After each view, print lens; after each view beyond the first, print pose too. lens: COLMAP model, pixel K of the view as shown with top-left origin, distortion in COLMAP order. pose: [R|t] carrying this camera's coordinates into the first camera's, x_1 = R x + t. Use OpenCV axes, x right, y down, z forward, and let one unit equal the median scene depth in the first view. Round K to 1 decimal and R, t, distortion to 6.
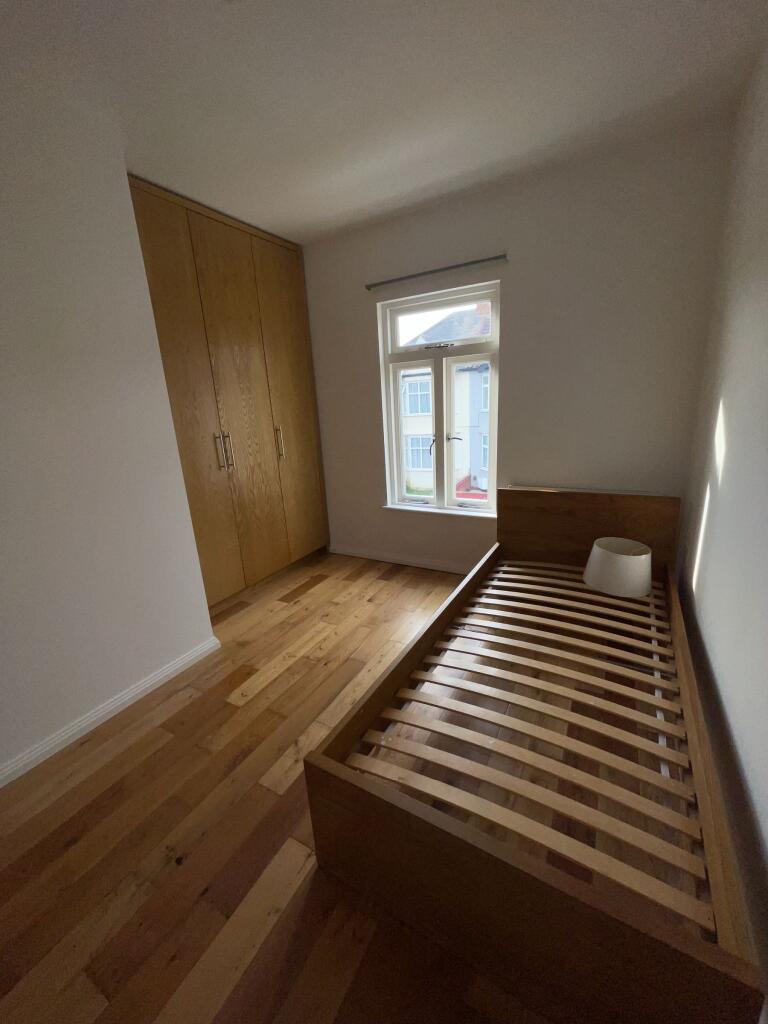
lens RADIAL K [[410.4, 0, 386.0], [0, 410.4, 509.4], [0, 0, 1]] dist [-0.002982, 0.000722]
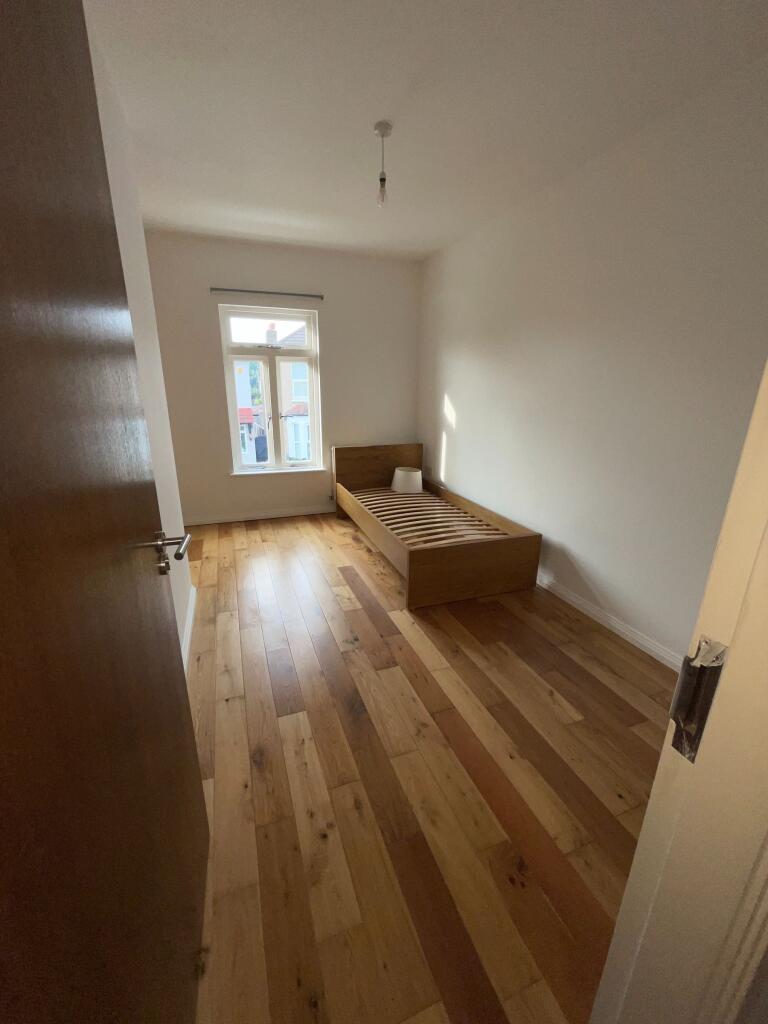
lens RADIAL K [[410.4, 0, 383.1], [0, 410.4, 510.9], [0, 0, 1]] dist [-0.002982, 0.000722]
pose [[0.641702, -0.165335, 0.748921, -0.730162], [0.155992, 0.984213, 0.083620, 0.077571], [-0.750923, 0.063166, 0.657362, -0.129719]]
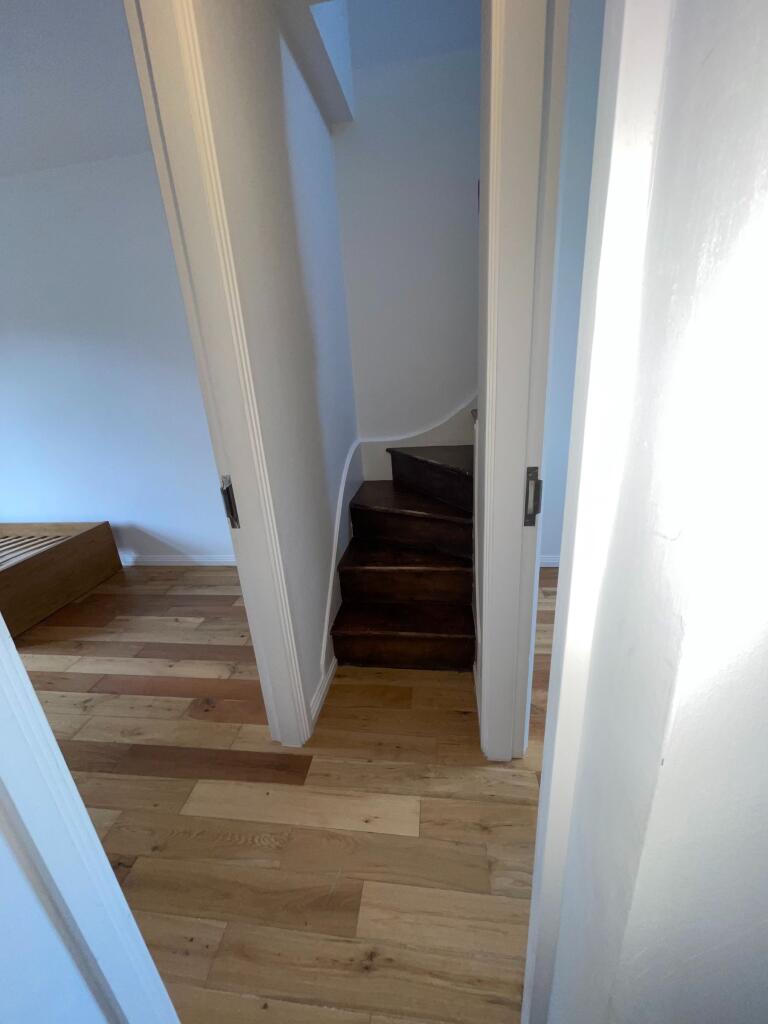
lens RADIAL K [[410.4, 0, 384.0], [0, 410.4, 509.7], [0, 0, 1]] dist [-0.002982, 0.000722]
pose [[-0.373518, -0.230380, 0.898559, -0.989434], [0.322979, 0.875758, 0.358792, 0.094020], [-0.869580, 0.424232, -0.252704, -0.139270]]
